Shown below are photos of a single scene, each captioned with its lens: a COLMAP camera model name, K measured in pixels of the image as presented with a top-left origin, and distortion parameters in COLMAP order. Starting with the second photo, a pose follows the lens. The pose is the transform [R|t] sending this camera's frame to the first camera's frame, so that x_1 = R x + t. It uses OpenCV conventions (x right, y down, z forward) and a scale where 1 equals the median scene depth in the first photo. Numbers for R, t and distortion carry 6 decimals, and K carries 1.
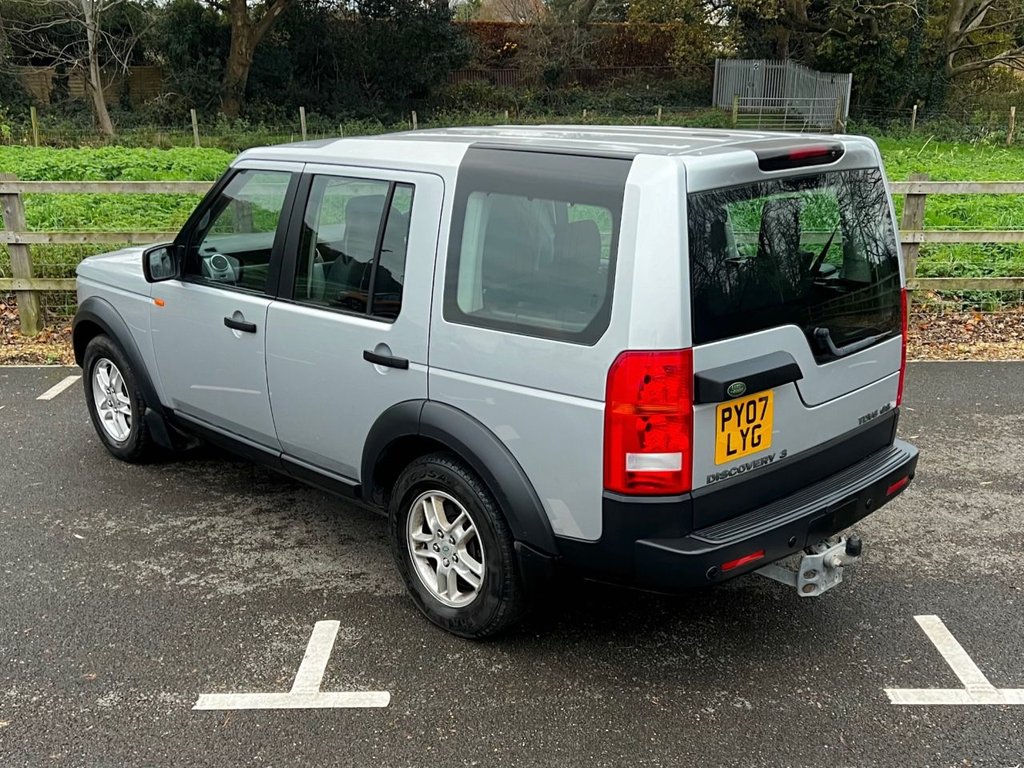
lens RADIAL K [[1107.0, 0, 520.3], [0, 1107.0, 456.5], [0, 0, 1]] dist [0.071179, -0.112073]
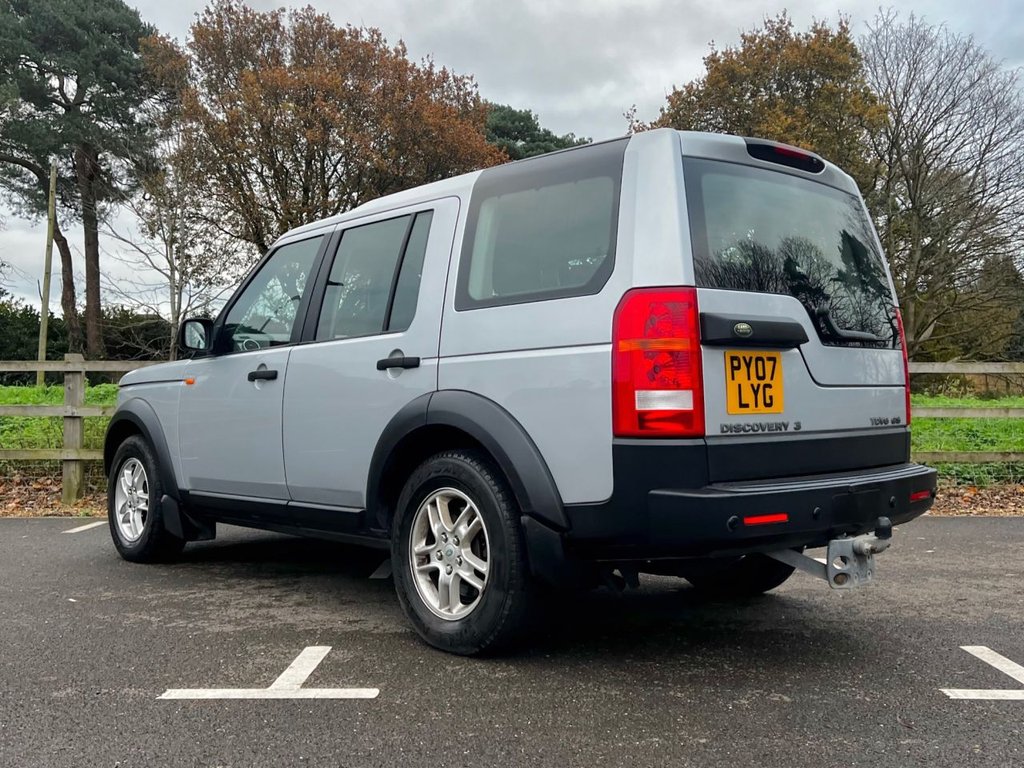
lens RADIAL K [[1007.5, 0, 521.7], [0, 1007.5, 328.2], [0, 0, 1]] dist [0.066174, -0.116764]
pose [[0.999856, -0.000661, -0.016960, 0.009233], [-0.006029, 0.920232, -0.391328, 0.246241], [0.015866, 0.391373, 0.920095, 0.134750]]
